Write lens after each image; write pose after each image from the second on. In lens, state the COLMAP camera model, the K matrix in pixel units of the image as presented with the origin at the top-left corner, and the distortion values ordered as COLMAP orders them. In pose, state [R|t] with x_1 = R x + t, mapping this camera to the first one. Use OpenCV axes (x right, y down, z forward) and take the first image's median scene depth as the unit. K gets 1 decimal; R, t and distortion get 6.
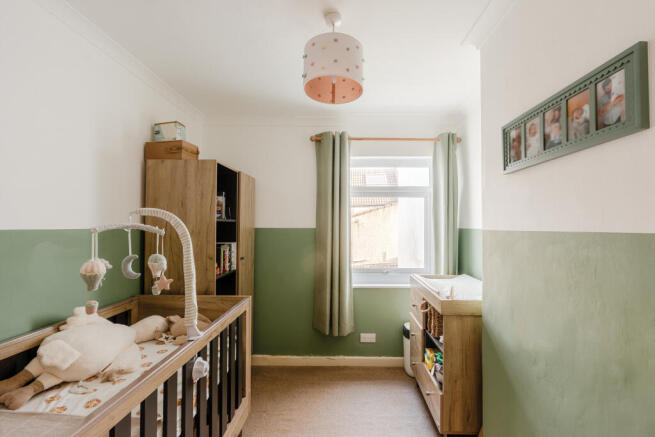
lens RADIAL K [[310.7, 0, 327.5], [0, 310.7, 218.5], [0, 0, 1]] dist [-0.002108, 0.000842]
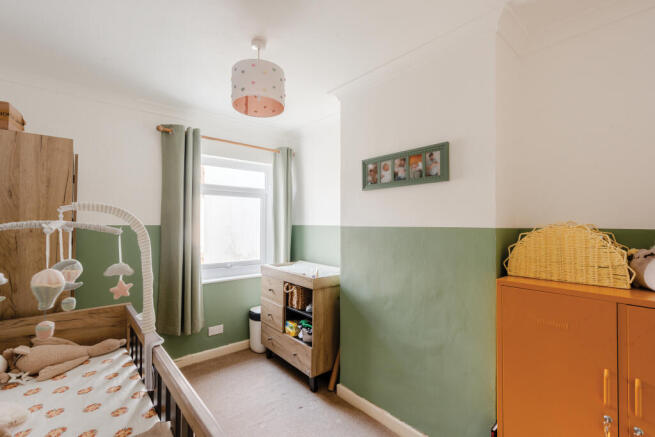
lens RADIAL K [[310.7, 0, 327.5], [0, 310.7, 218.5], [0, 0, 1]] dist [-0.002108, 0.000842]
pose [[0.732889, 0.010227, 0.680272, -0.424639], [-0.017918, 0.999830, 0.004272, -0.003968], [-0.680112, -0.015320, 0.732948, -0.021733]]
